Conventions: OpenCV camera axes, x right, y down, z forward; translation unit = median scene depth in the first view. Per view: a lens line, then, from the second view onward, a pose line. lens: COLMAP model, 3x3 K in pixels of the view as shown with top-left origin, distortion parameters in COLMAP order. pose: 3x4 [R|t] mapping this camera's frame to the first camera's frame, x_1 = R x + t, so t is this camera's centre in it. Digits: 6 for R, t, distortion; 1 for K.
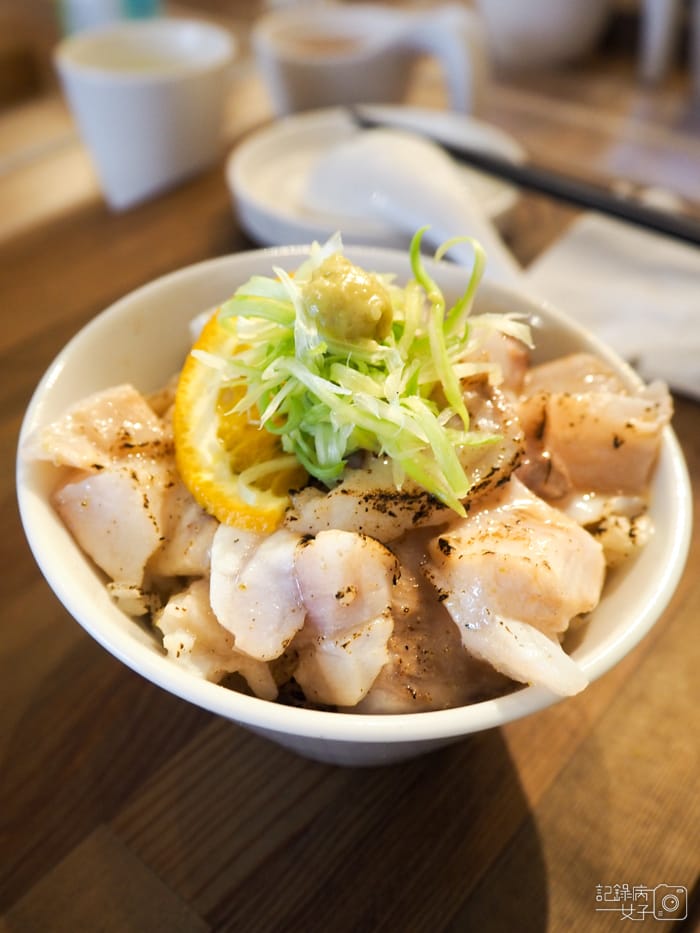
lens RADIAL K [[770.9, 0, 348.7], [0, 770.9, 386.0], [0, 0, 1]] dist [-0.010861, 0.000577]
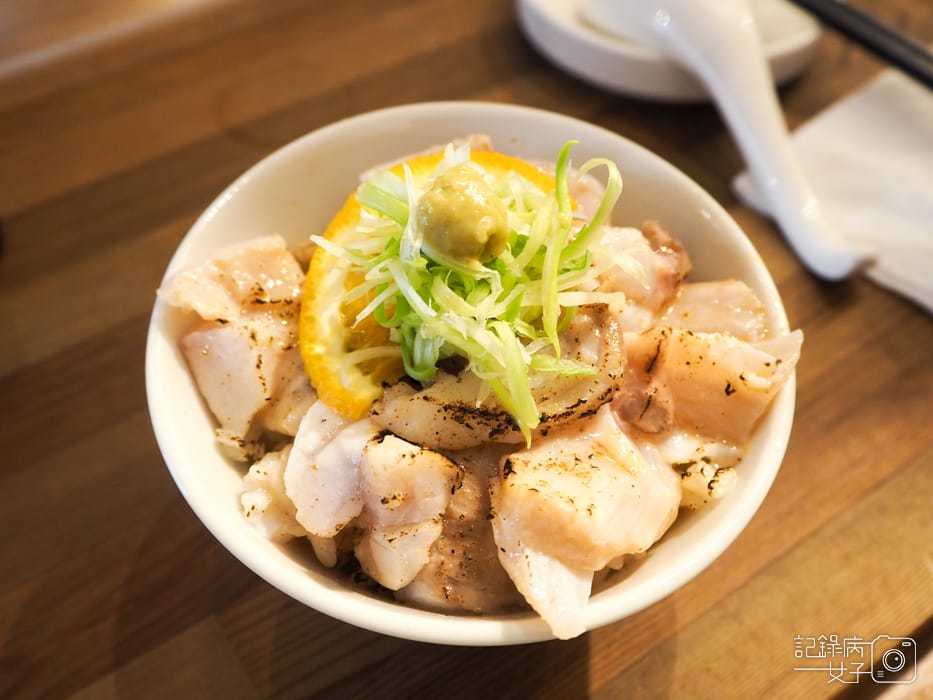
lens RADIAL K [[786.0, 0, 466.5], [0, 786.0, 350.0], [0, 0, 1]] dist [-0.001757, -0.002567]
pose [[0.976282, 0.190030, -0.103739, 0.137191], [-0.169527, 0.969015, 0.179638, -0.119664], [0.134661, -0.157791, 0.978248, -0.027482]]
